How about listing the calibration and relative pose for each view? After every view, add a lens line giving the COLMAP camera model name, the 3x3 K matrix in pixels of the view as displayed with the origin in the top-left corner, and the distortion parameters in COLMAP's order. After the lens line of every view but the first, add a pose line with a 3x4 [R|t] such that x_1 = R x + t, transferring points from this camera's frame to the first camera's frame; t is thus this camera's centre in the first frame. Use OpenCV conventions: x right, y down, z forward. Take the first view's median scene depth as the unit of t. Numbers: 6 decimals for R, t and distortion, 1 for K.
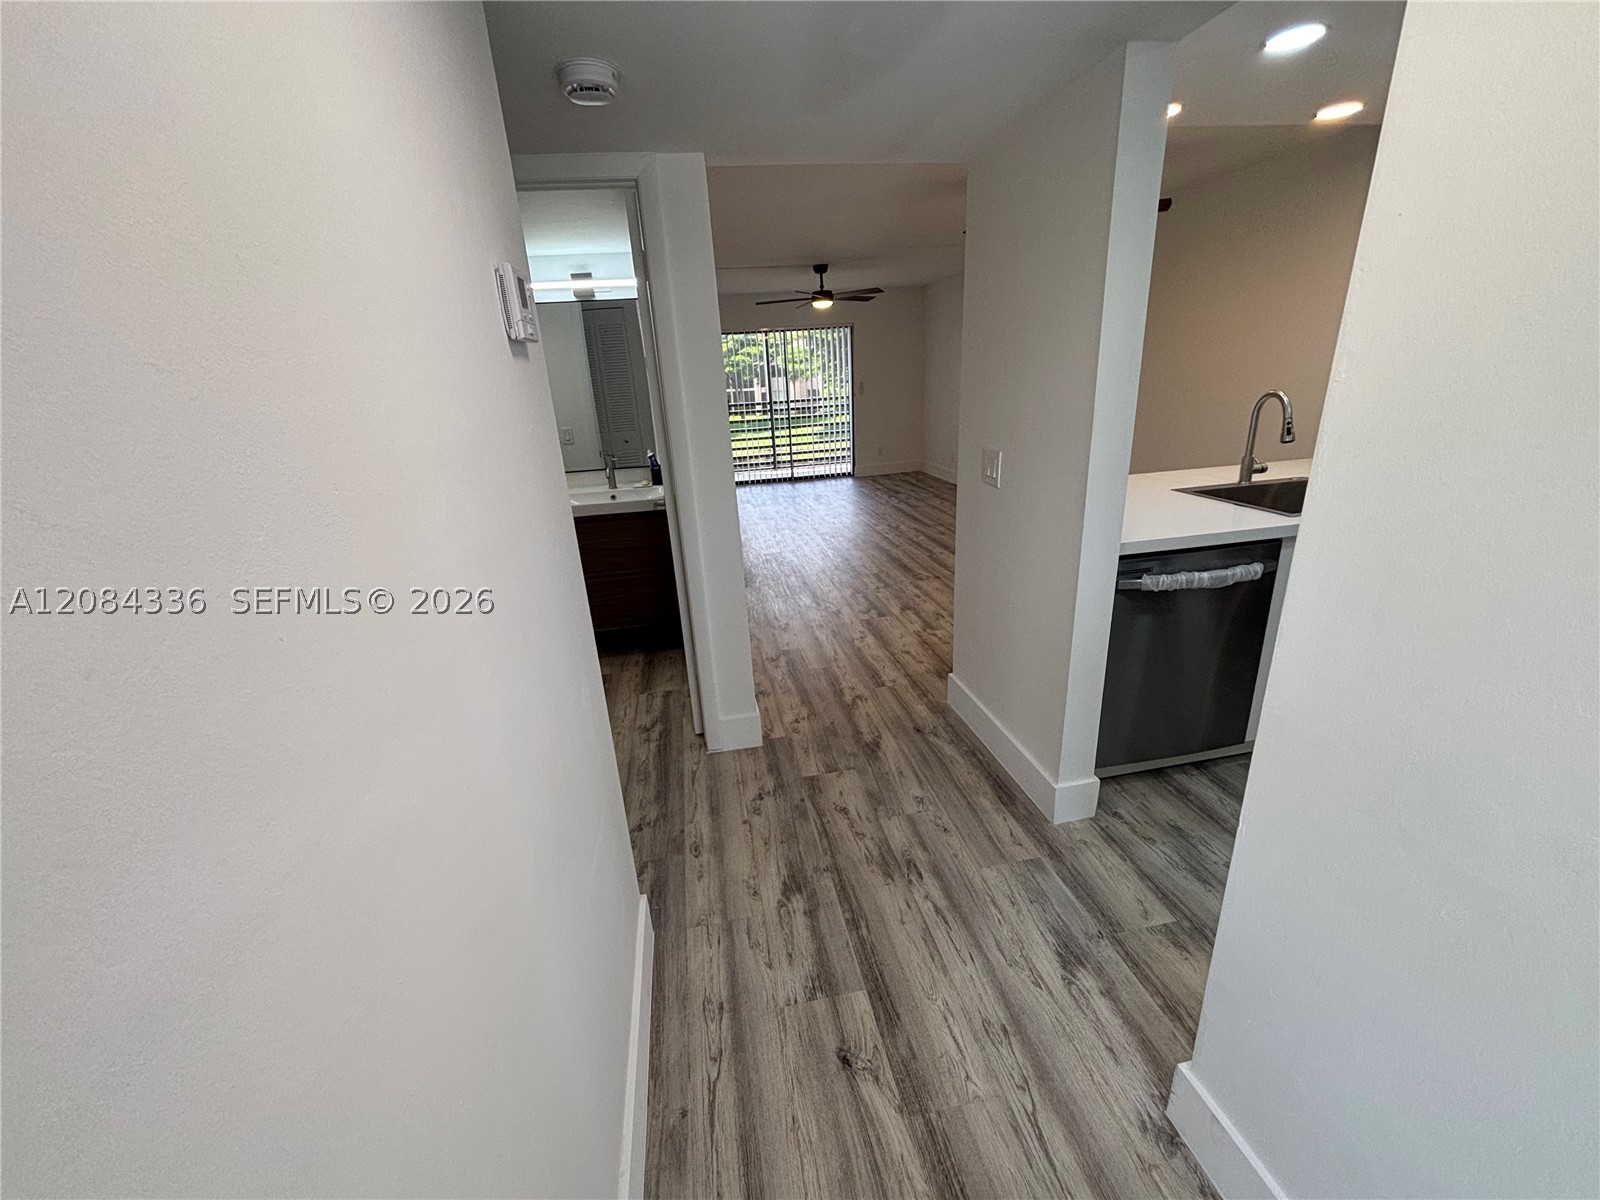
lens RADIAL K [[641.3, 0, 805.7], [0, 641.3, 607.4], [0, 0, 1]] dist [0.004605, 0.000679]
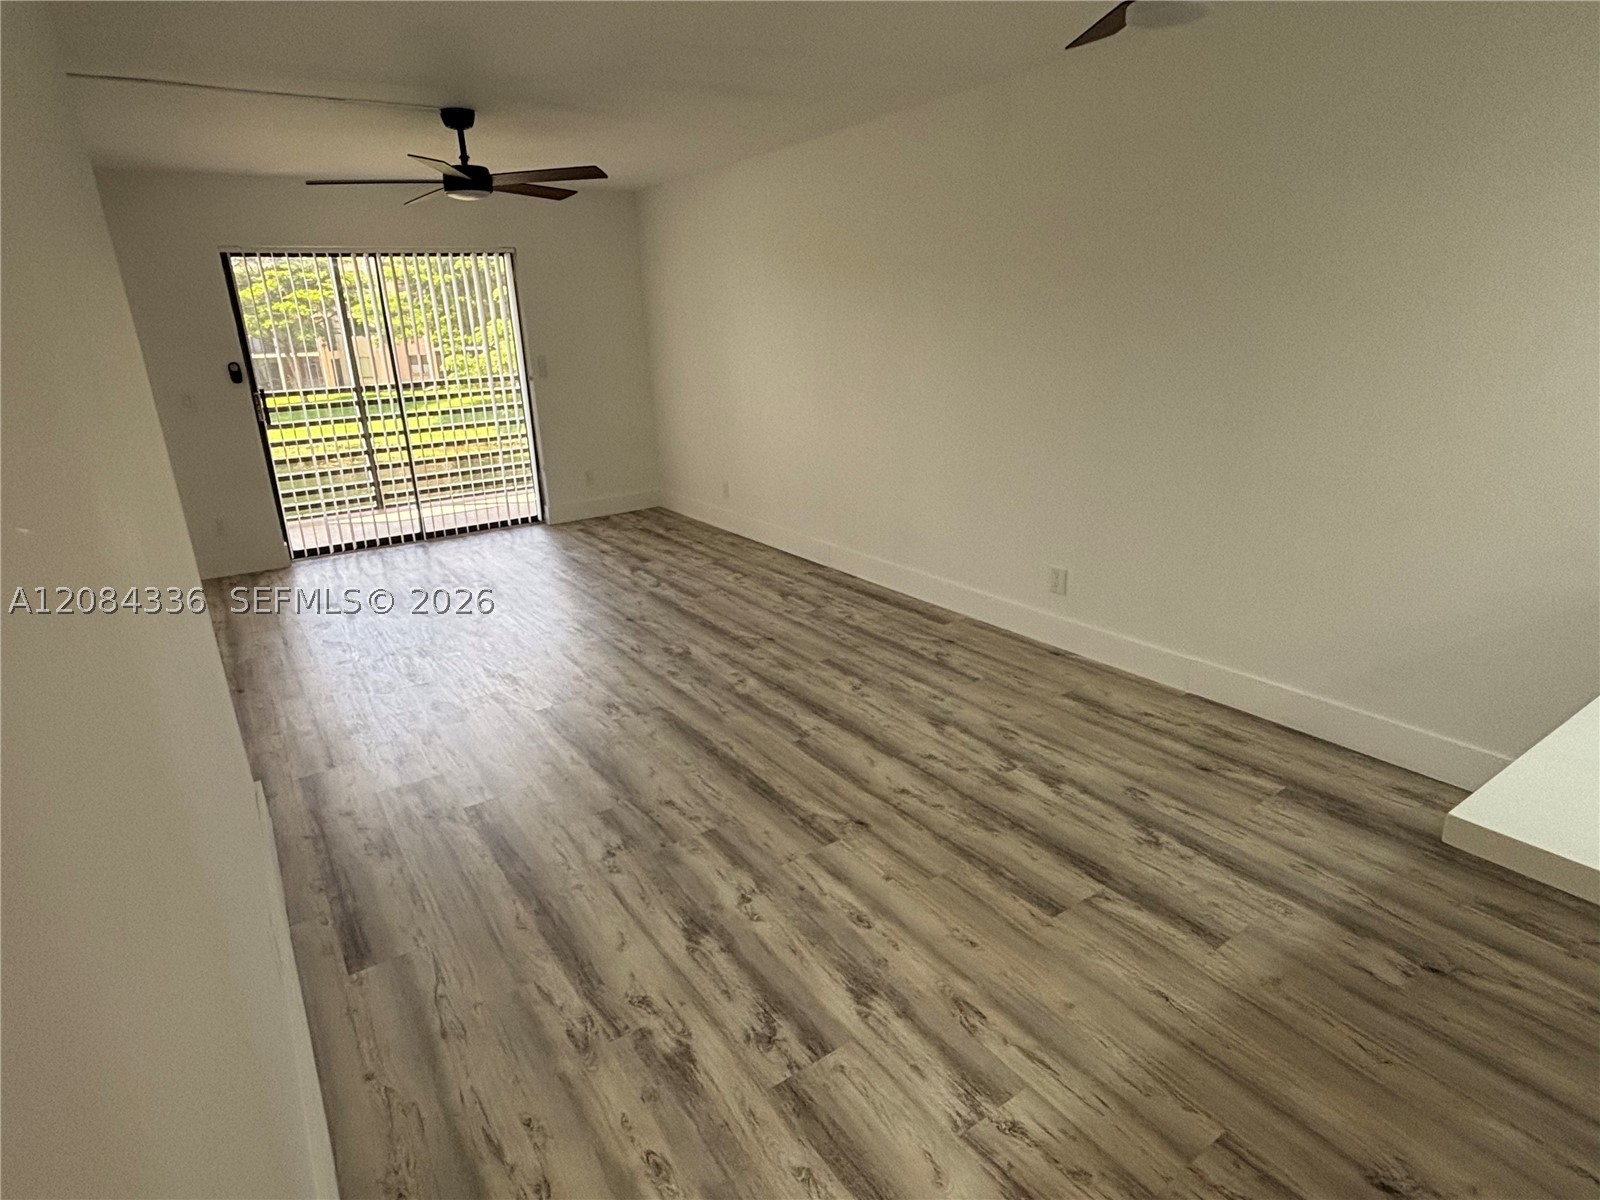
lens RADIAL K [[850.7, 0, 806.7], [0, 850.7, 607.6], [0, 0, 1]] dist [-0.000112, -0.008387]
pose [[0.910498, -0.107759, 0.399225, -0.057842], [0.123460, 0.992254, -0.013742, -0.279685], [-0.394652, 0.061800, 0.916750, 0.726820]]
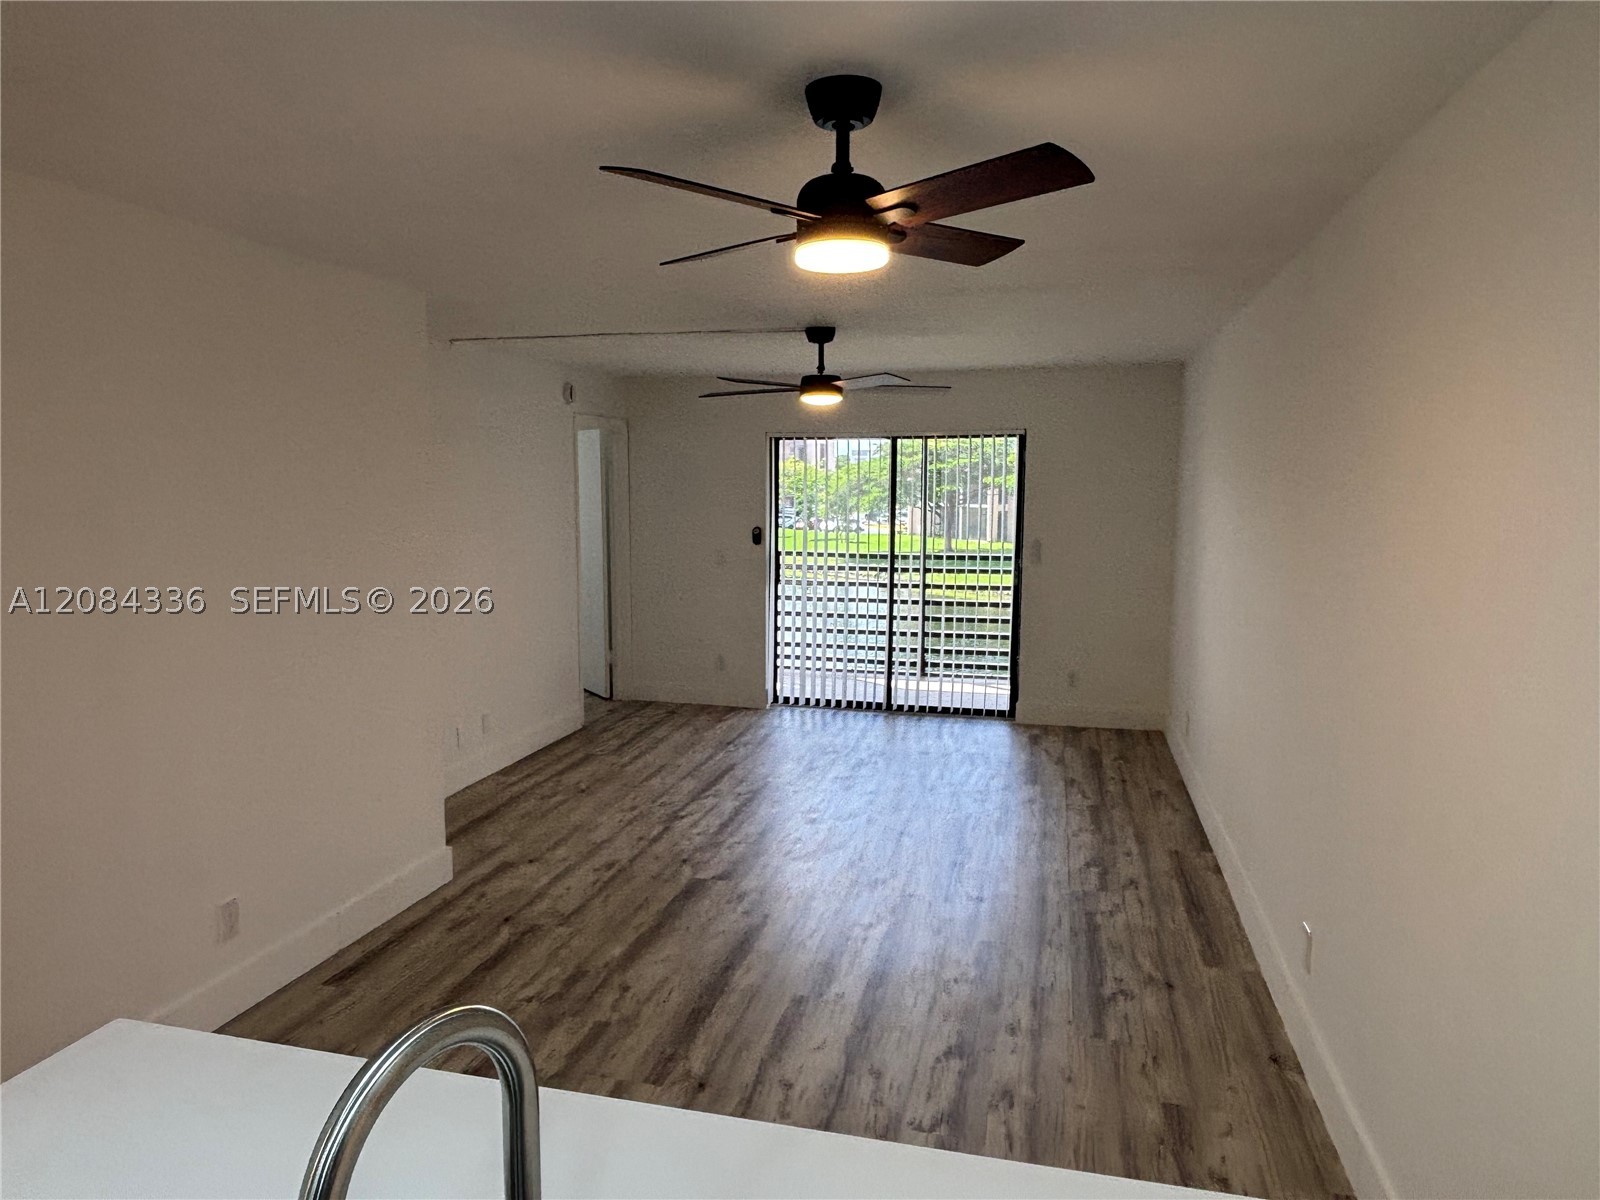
lens RADIAL K [[1064.5, 0, 792.2], [0, 1064.5, 602.5], [0, 0, 1]] dist [0.028198, -0.000225]
pose [[0.908794, 0.106259, -0.403489, 0.717569], [-0.194843, 0.963192, -0.185195, -0.323068], [0.368959, 0.246921, 0.896047, 0.573614]]
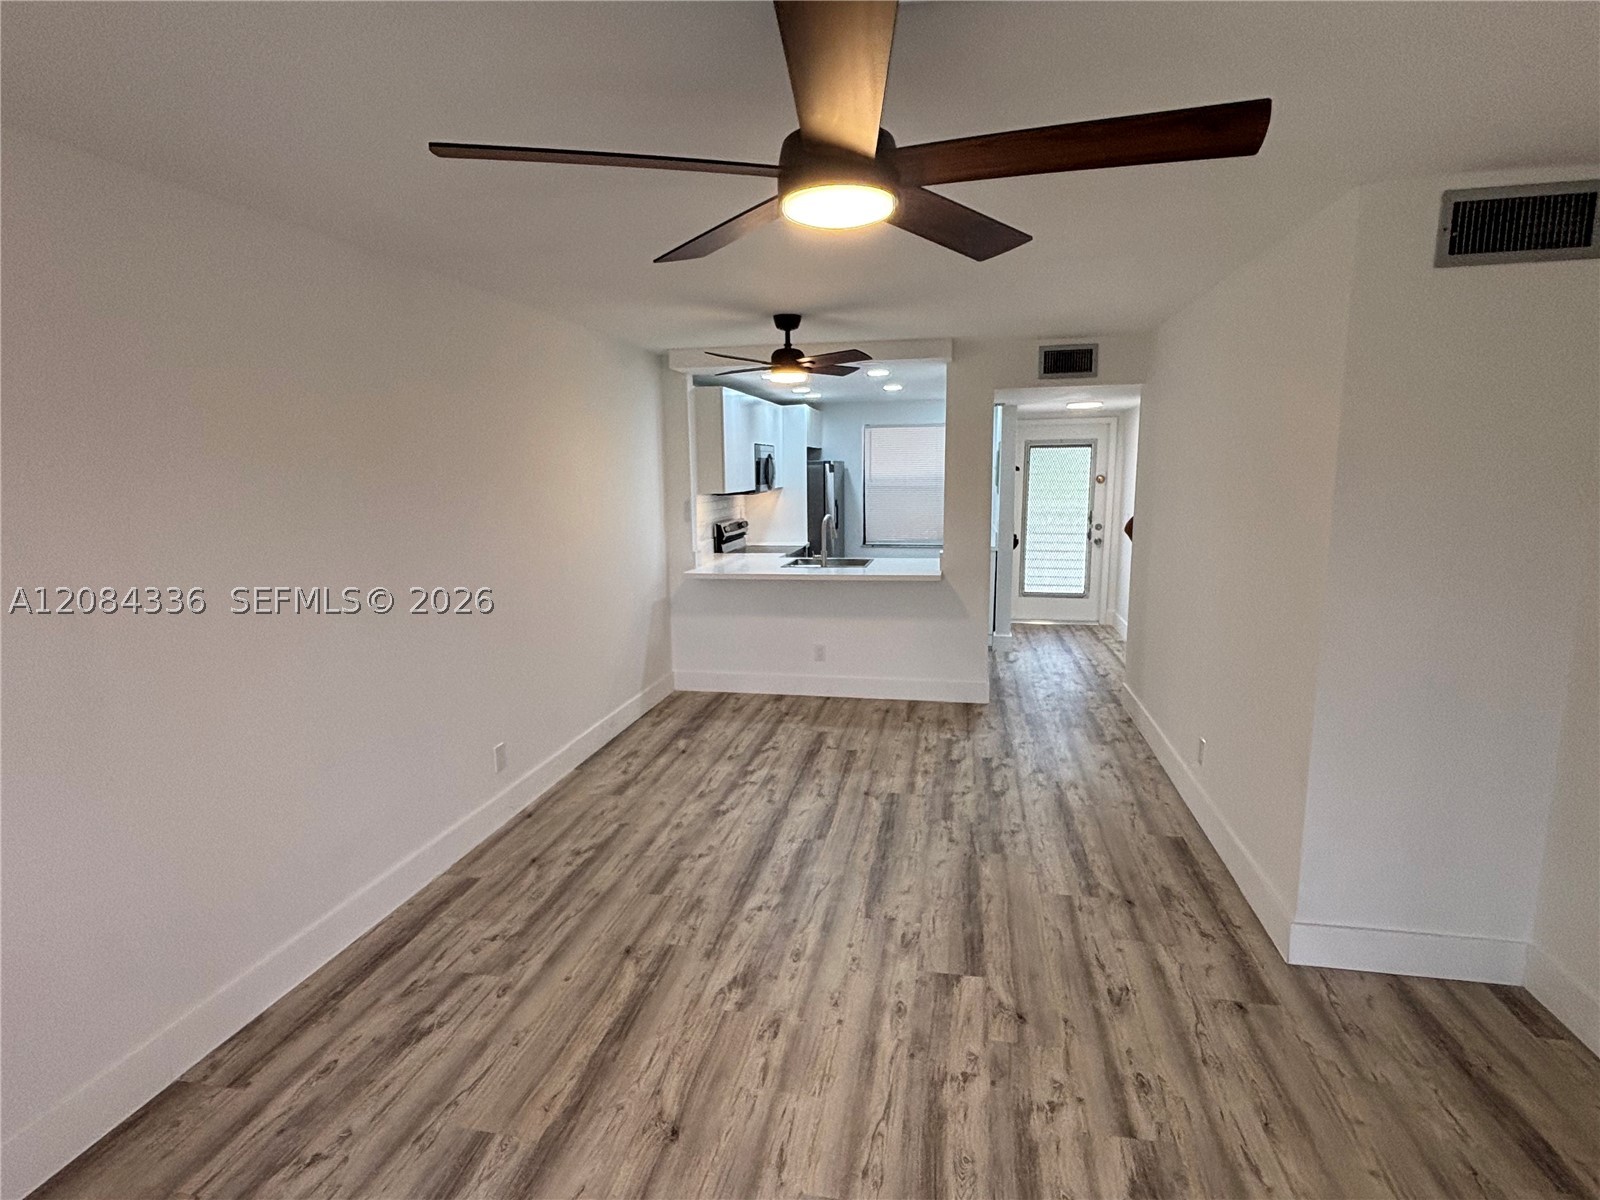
lens RADIAL K [[850.7, 0, 769.0], [0, 850.7, 601.4], [0, 0, 1]] dist [-0.000112, -0.008387]
pose [[-0.916018, 0.011494, 0.400973, -0.101870], [0.202085, 0.876701, 0.436529, -0.974915], [-0.346516, 0.480899, -0.805396, 2.510324]]
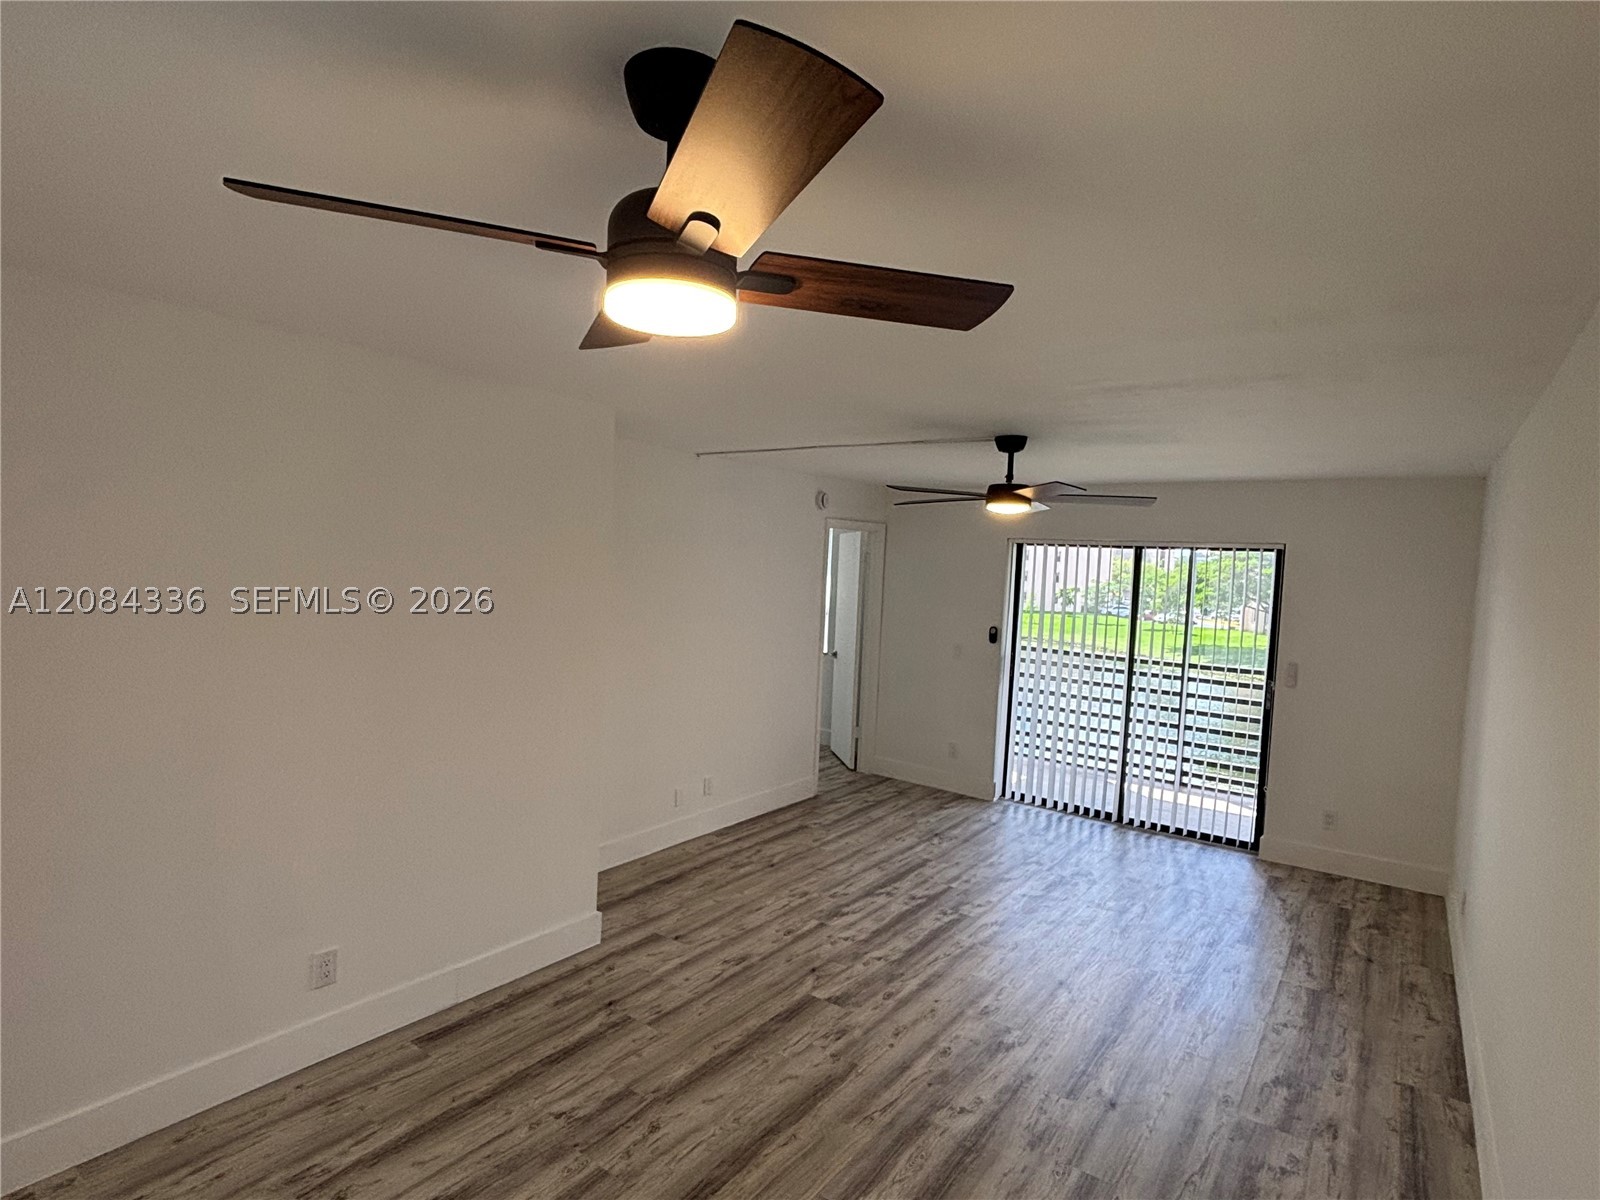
lens RADIAL K [[850.7, 0, 792.6], [0, 850.7, 603.5], [0, 0, 1]] dist [-0.000112, -0.008387]
pose [[0.684966, 0.126030, -0.717592, 0.775429], [-0.331662, 0.930894, -0.153091, -0.504565], [0.648708, 0.342860, 0.679430, 0.960832]]
